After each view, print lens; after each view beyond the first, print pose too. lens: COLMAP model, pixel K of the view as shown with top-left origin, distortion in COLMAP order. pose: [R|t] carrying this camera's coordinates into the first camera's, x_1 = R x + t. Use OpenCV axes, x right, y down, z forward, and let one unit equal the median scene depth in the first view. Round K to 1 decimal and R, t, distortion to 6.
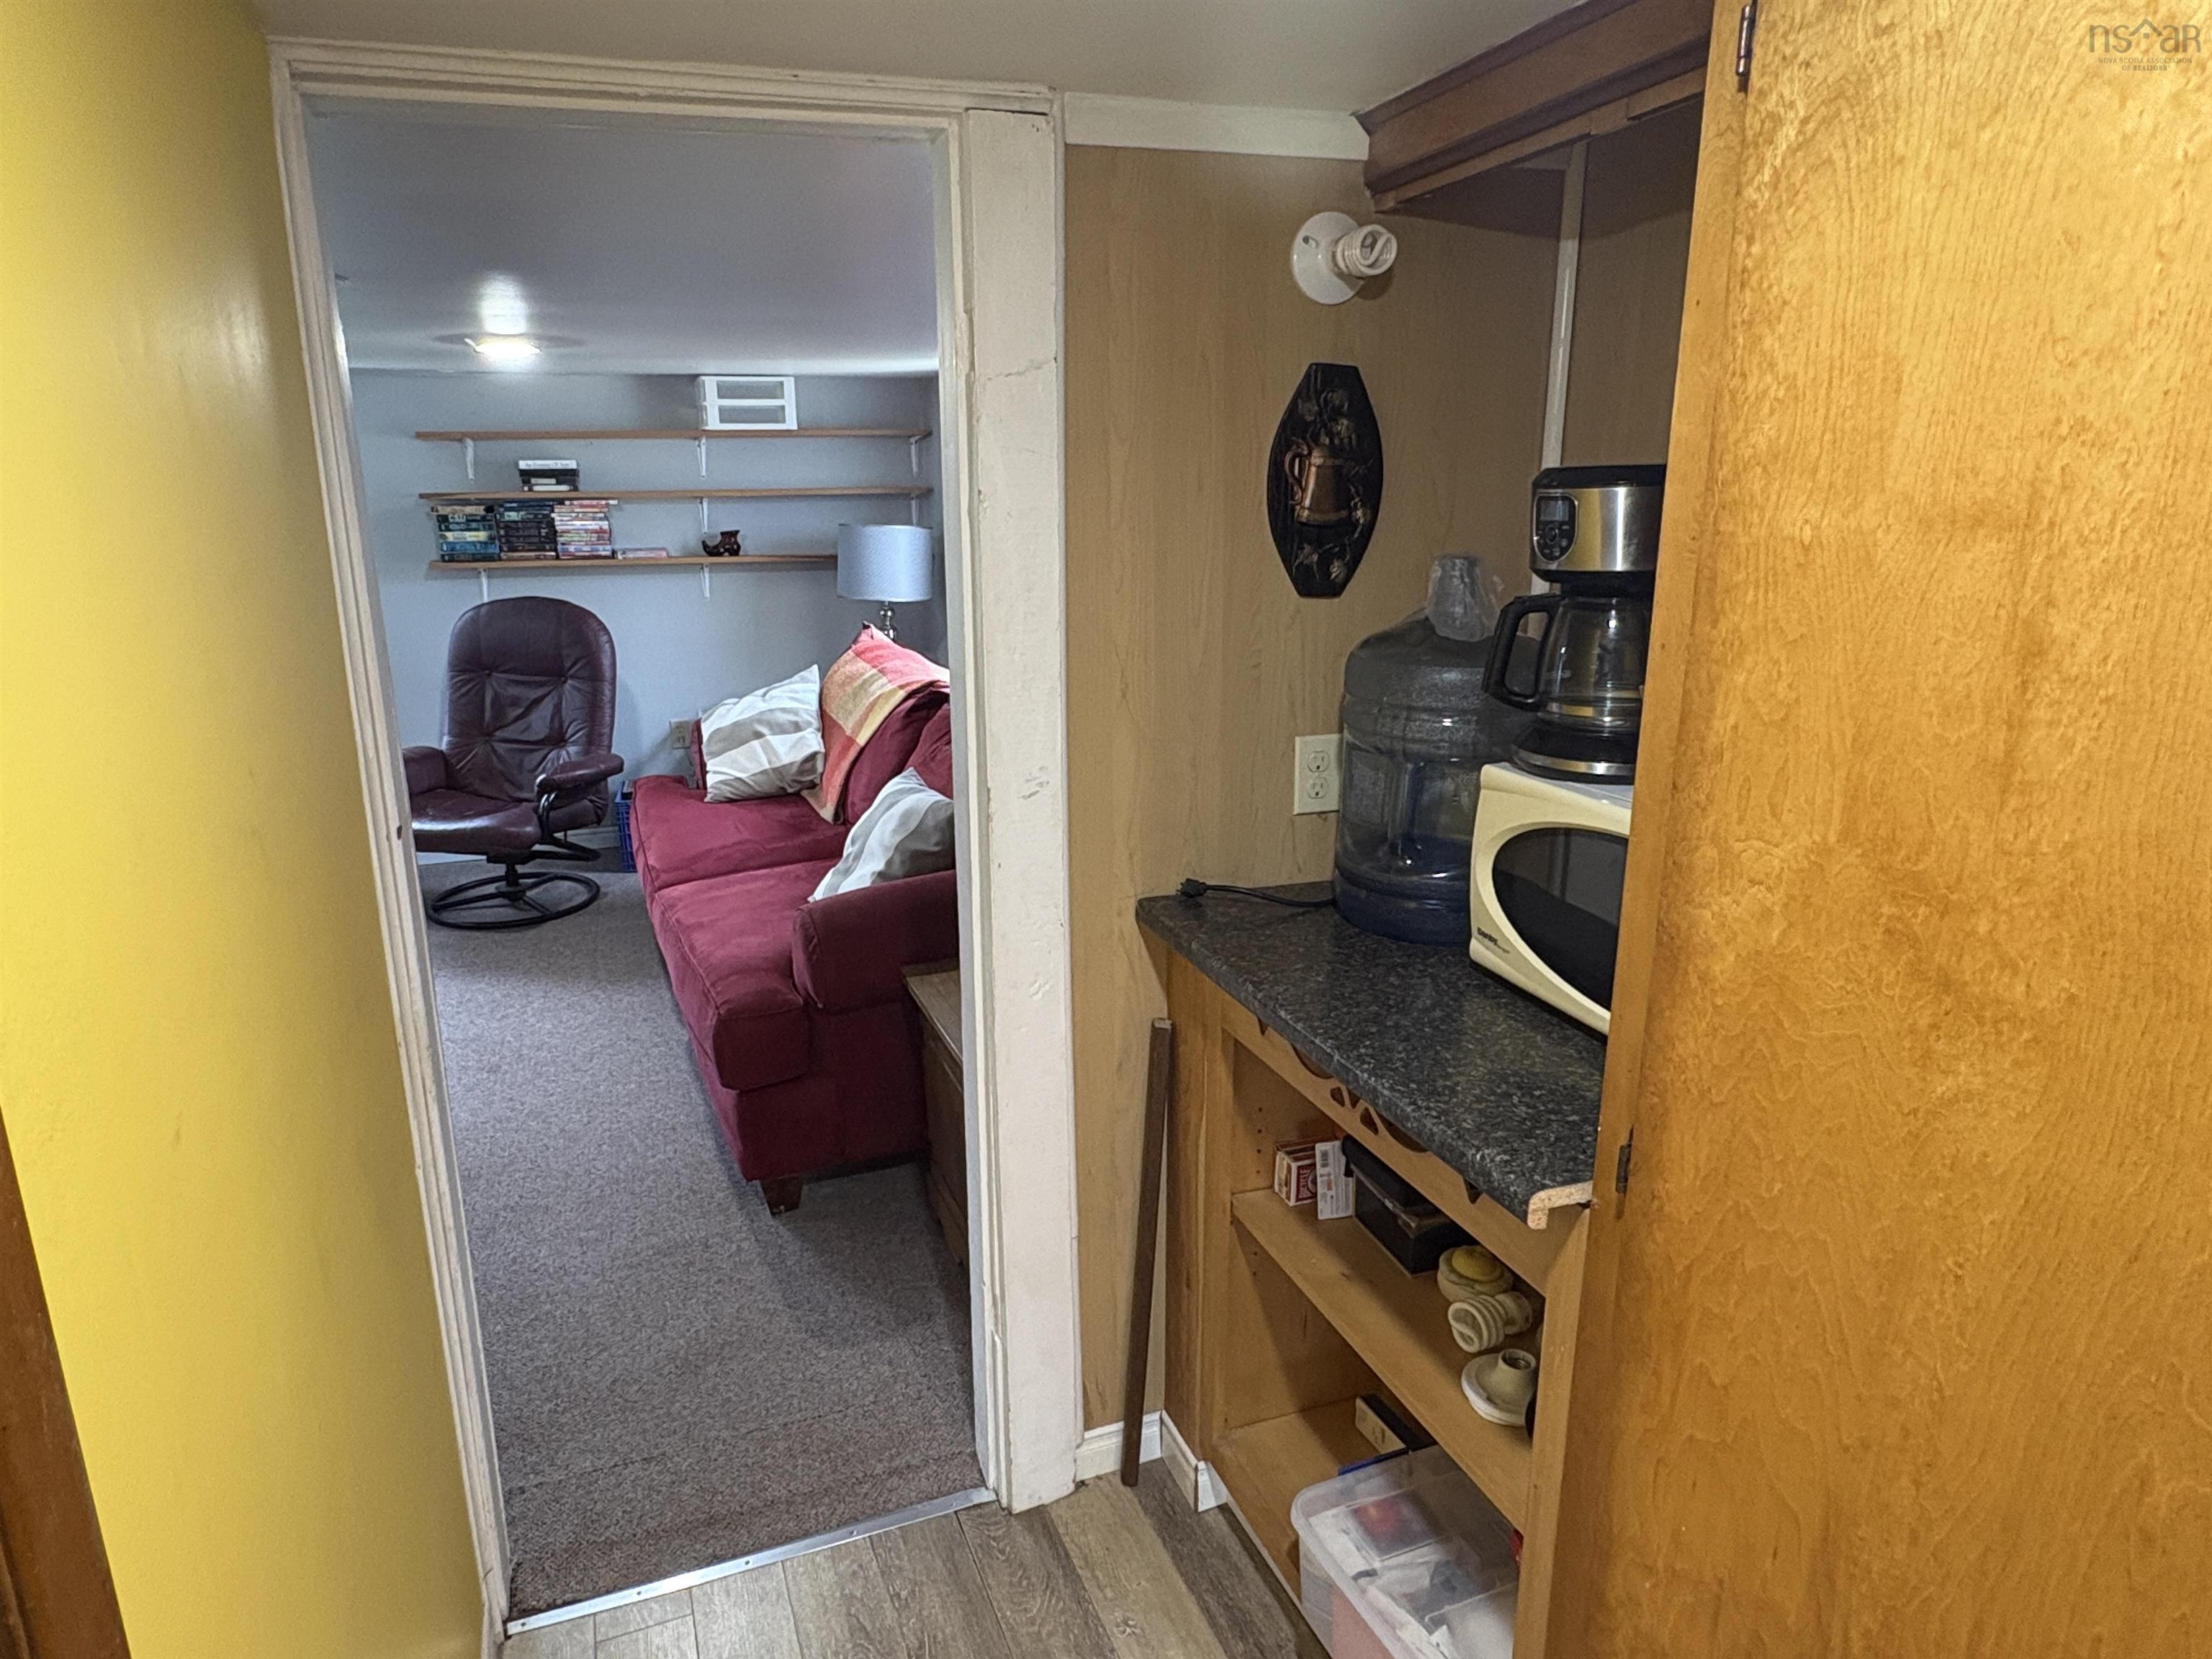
lens RADIAL K [[1370.9, 0, 1106.0], [0, 1370.9, 829.5], [0, 0, 1]] dist [-0.004839, -0.000434]
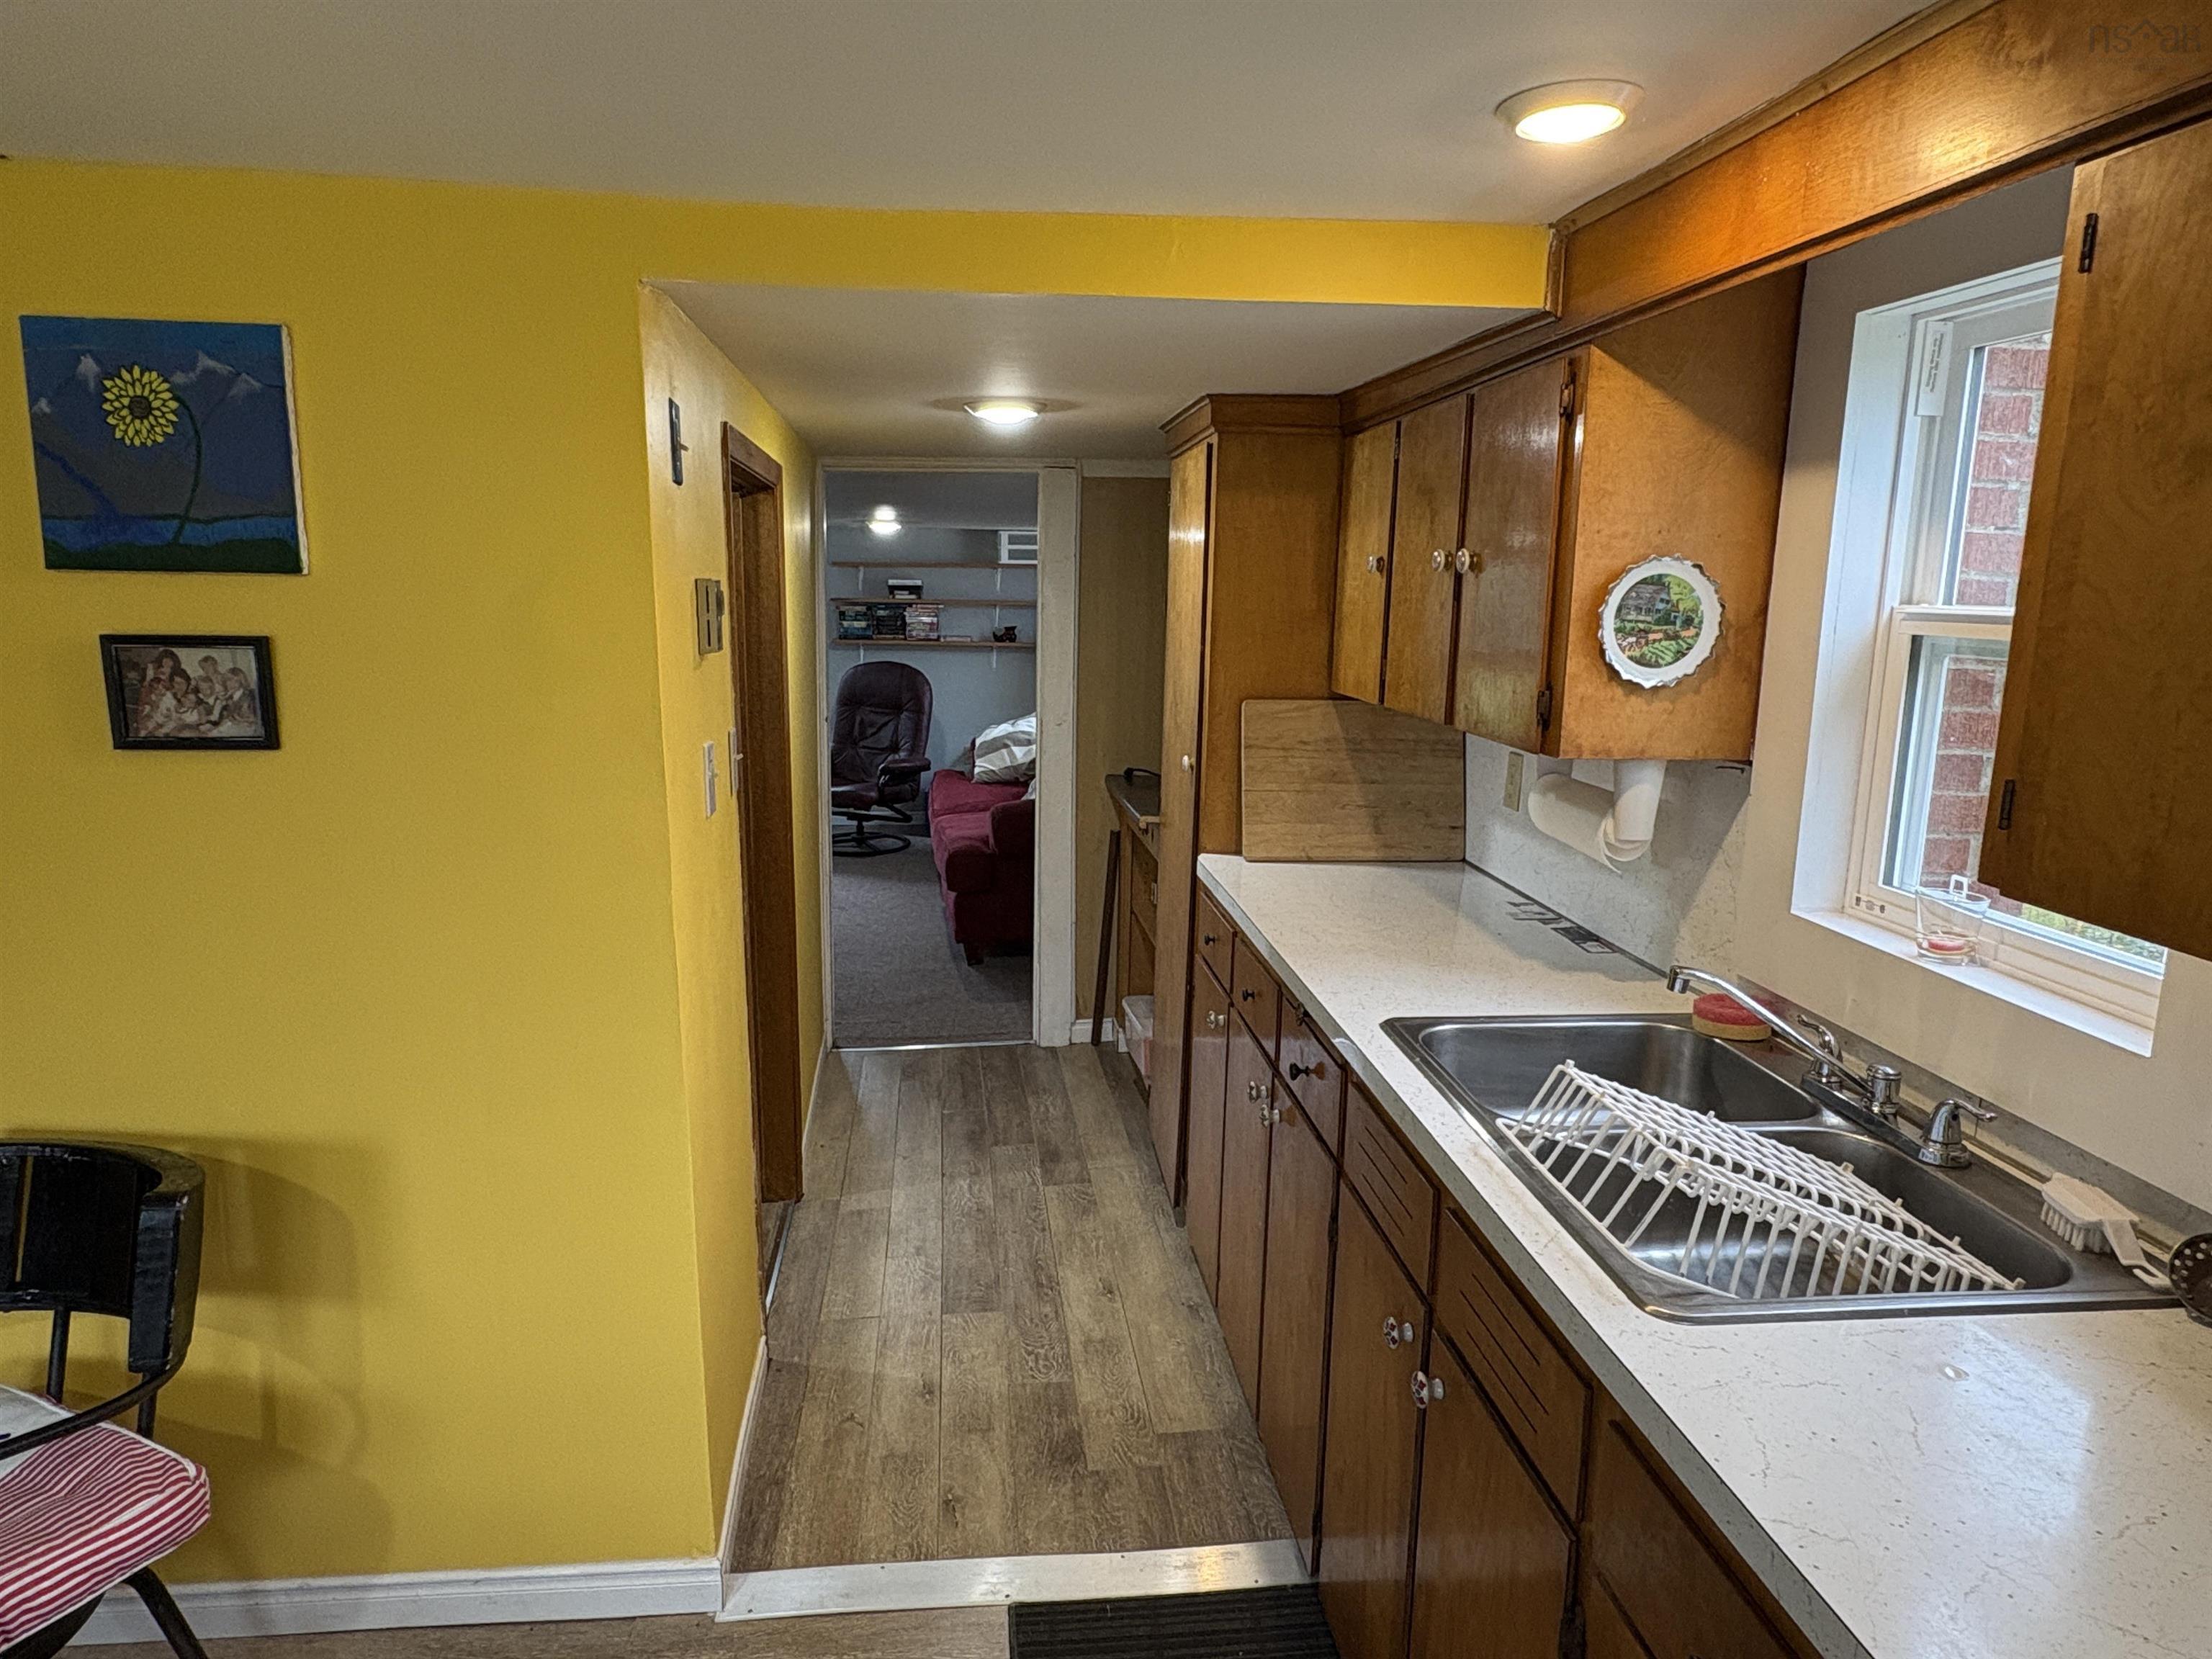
lens RADIAL K [[1370.9, 0, 1106.0], [0, 1370.9, 829.5], [0, 0, 1]] dist [-0.004839, -0.000434]
pose [[0.969558, 0.064573, -0.236193, 0.234946], [-0.083638, 0.993921, -0.071599, 0.125761], [0.230134, 0.089174, 0.969065, -0.513357]]
